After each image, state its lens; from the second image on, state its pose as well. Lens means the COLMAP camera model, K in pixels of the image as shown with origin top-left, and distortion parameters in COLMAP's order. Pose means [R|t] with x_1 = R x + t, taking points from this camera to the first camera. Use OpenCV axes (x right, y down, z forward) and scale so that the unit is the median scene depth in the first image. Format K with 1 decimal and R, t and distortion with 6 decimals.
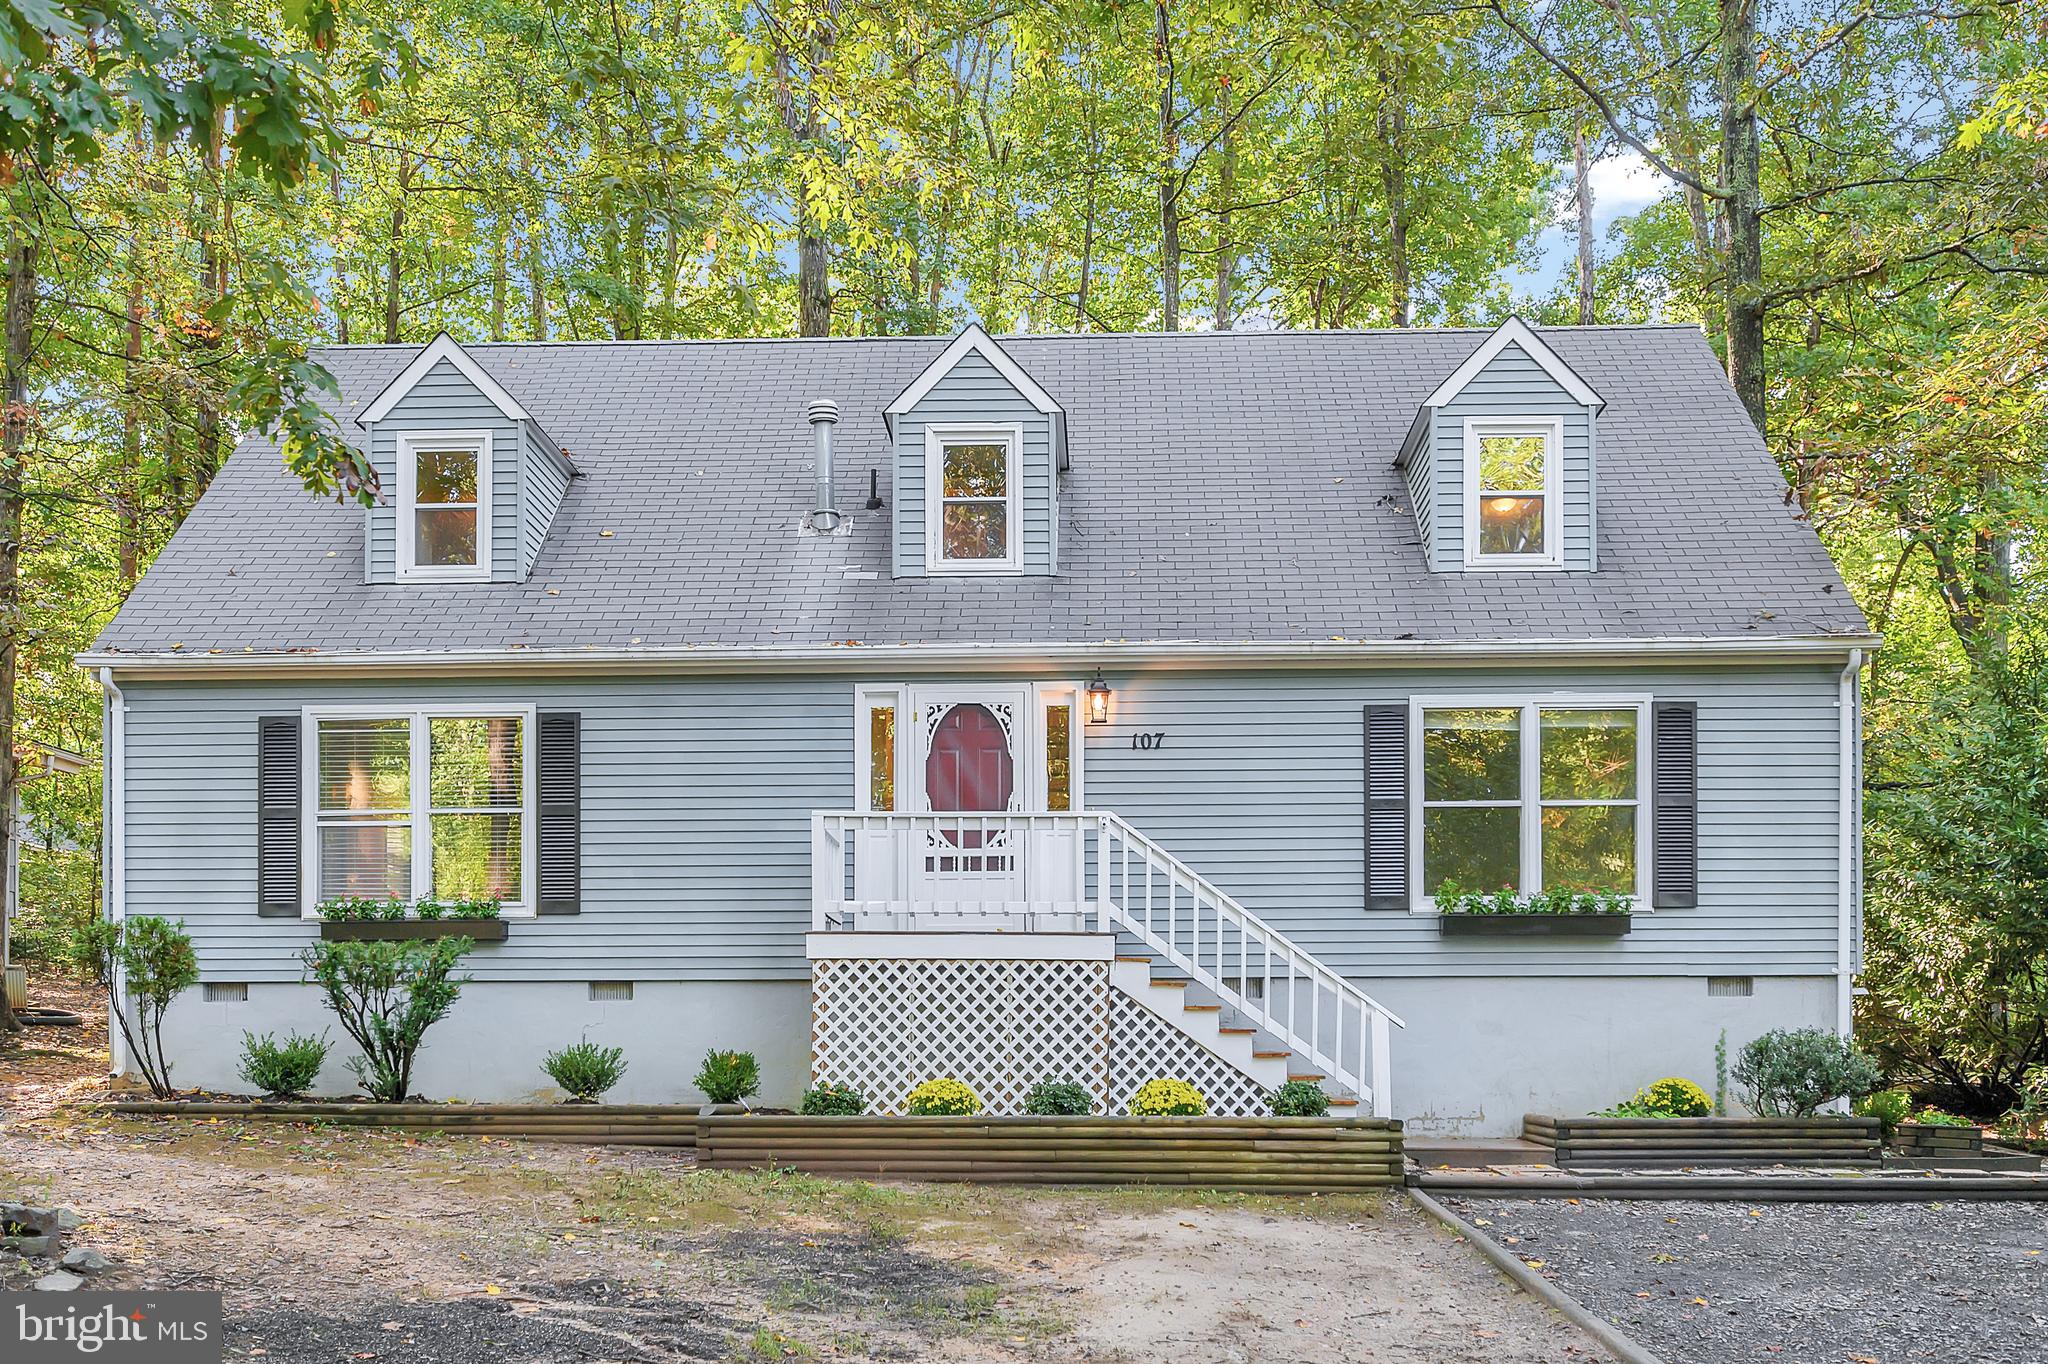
lens RADIAL K [[2407.1, 0, 1024.0], [0, 2407.1, 682.0], [0, 0, 1]] dist [0.019348, -0.002410]
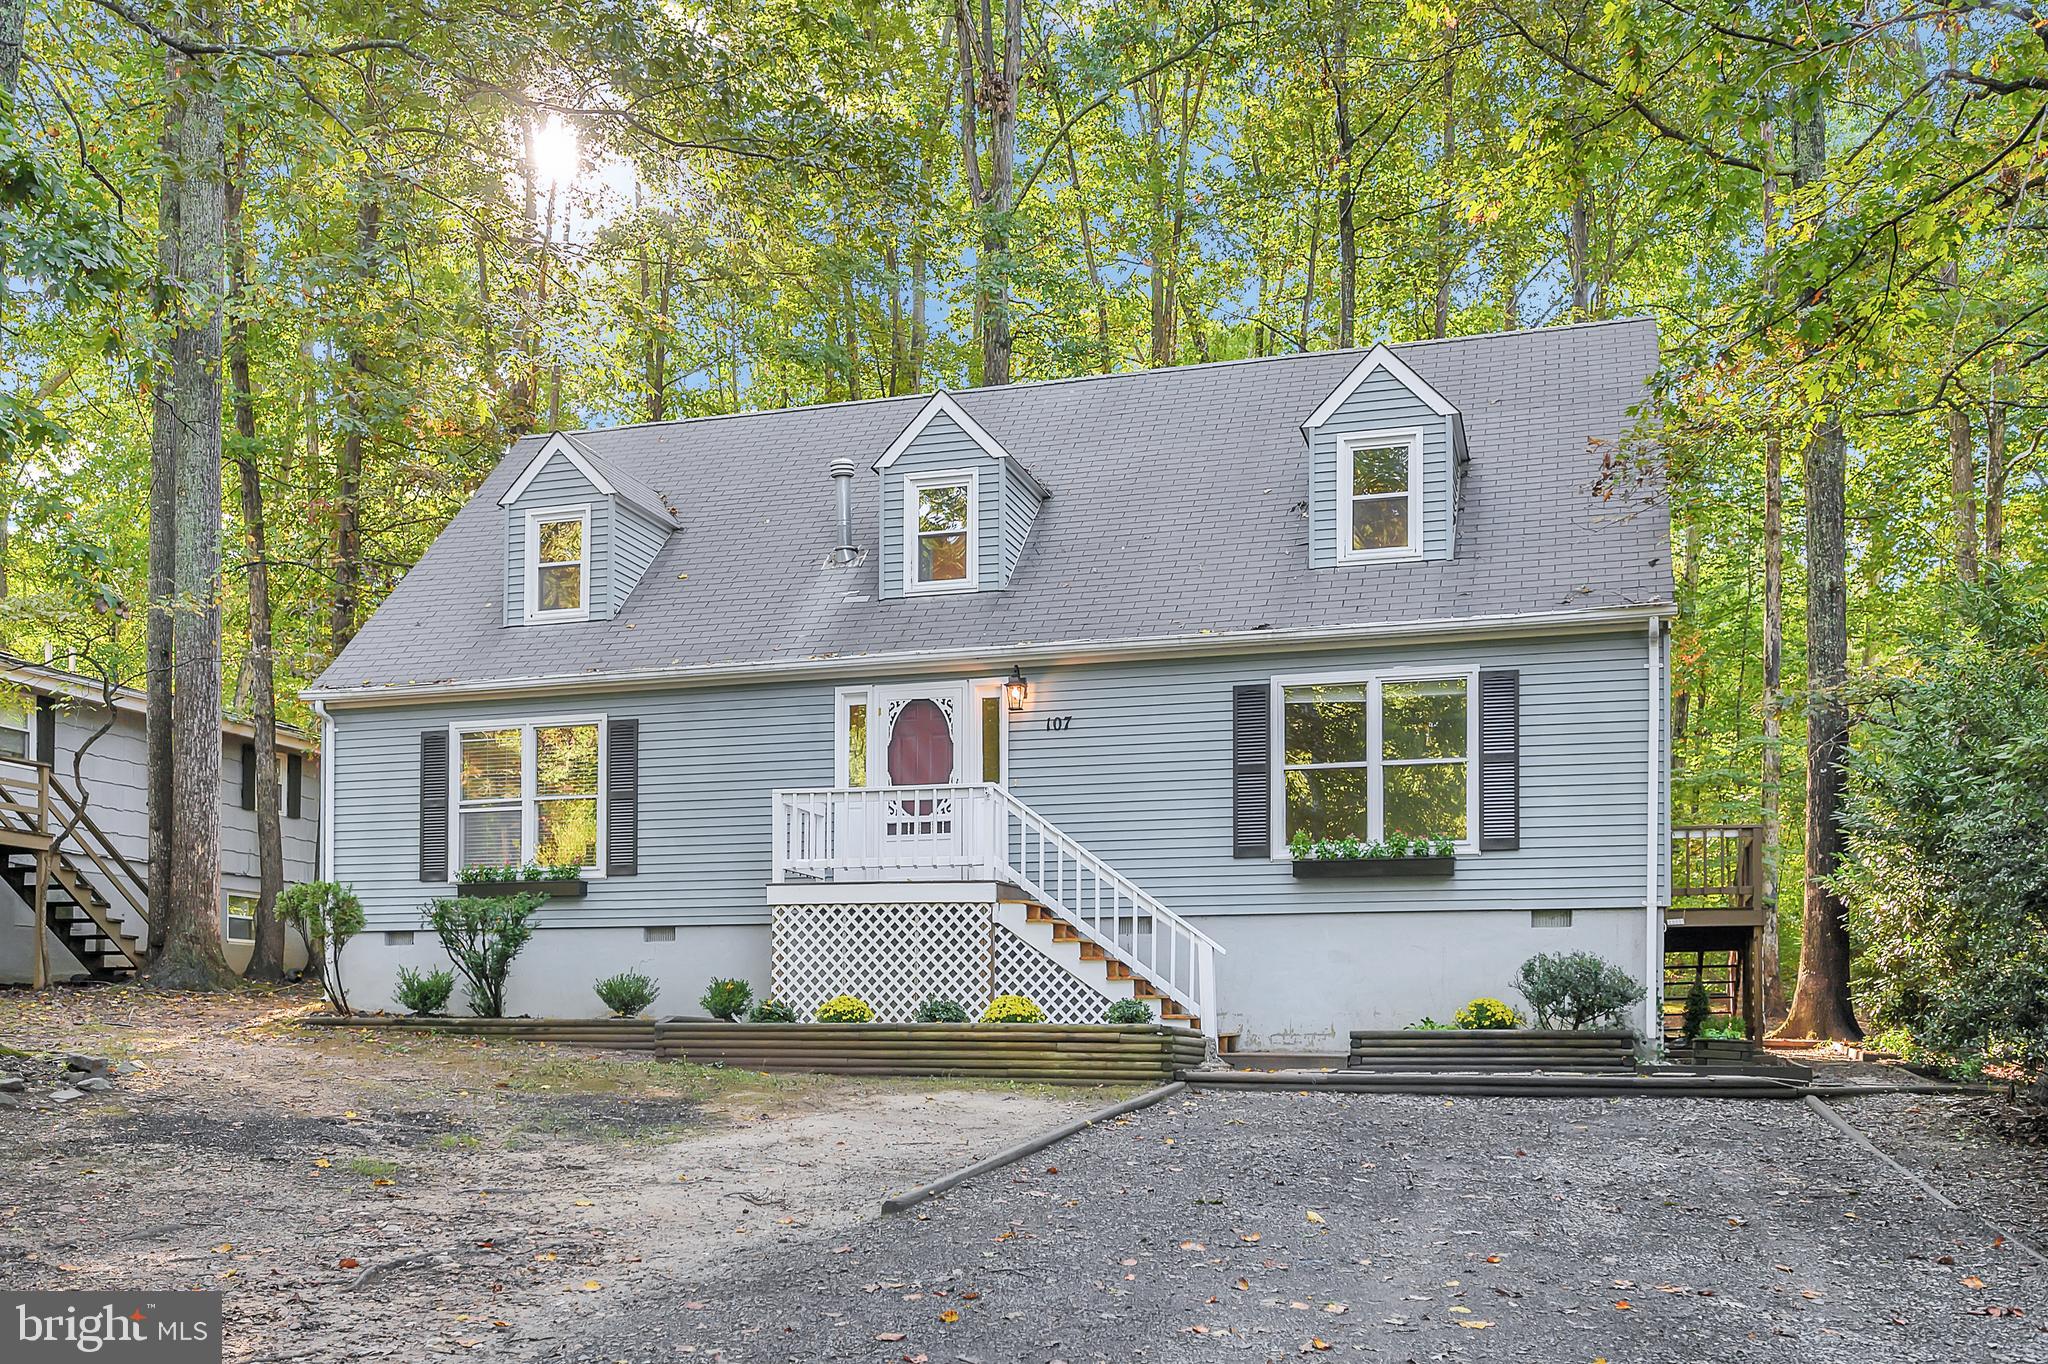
lens RADIAL K [[2407.1, 0, 1024.0], [0, 2407.1, 682.0], [0, 0, 1]] dist [0.019348, -0.002410]
pose [[0.946098, -0.045617, -0.320653, 0.431059], [0.045551, 0.998932, -0.007711, 0.012401], [0.320663, -0.007311, 0.947165, -0.155713]]
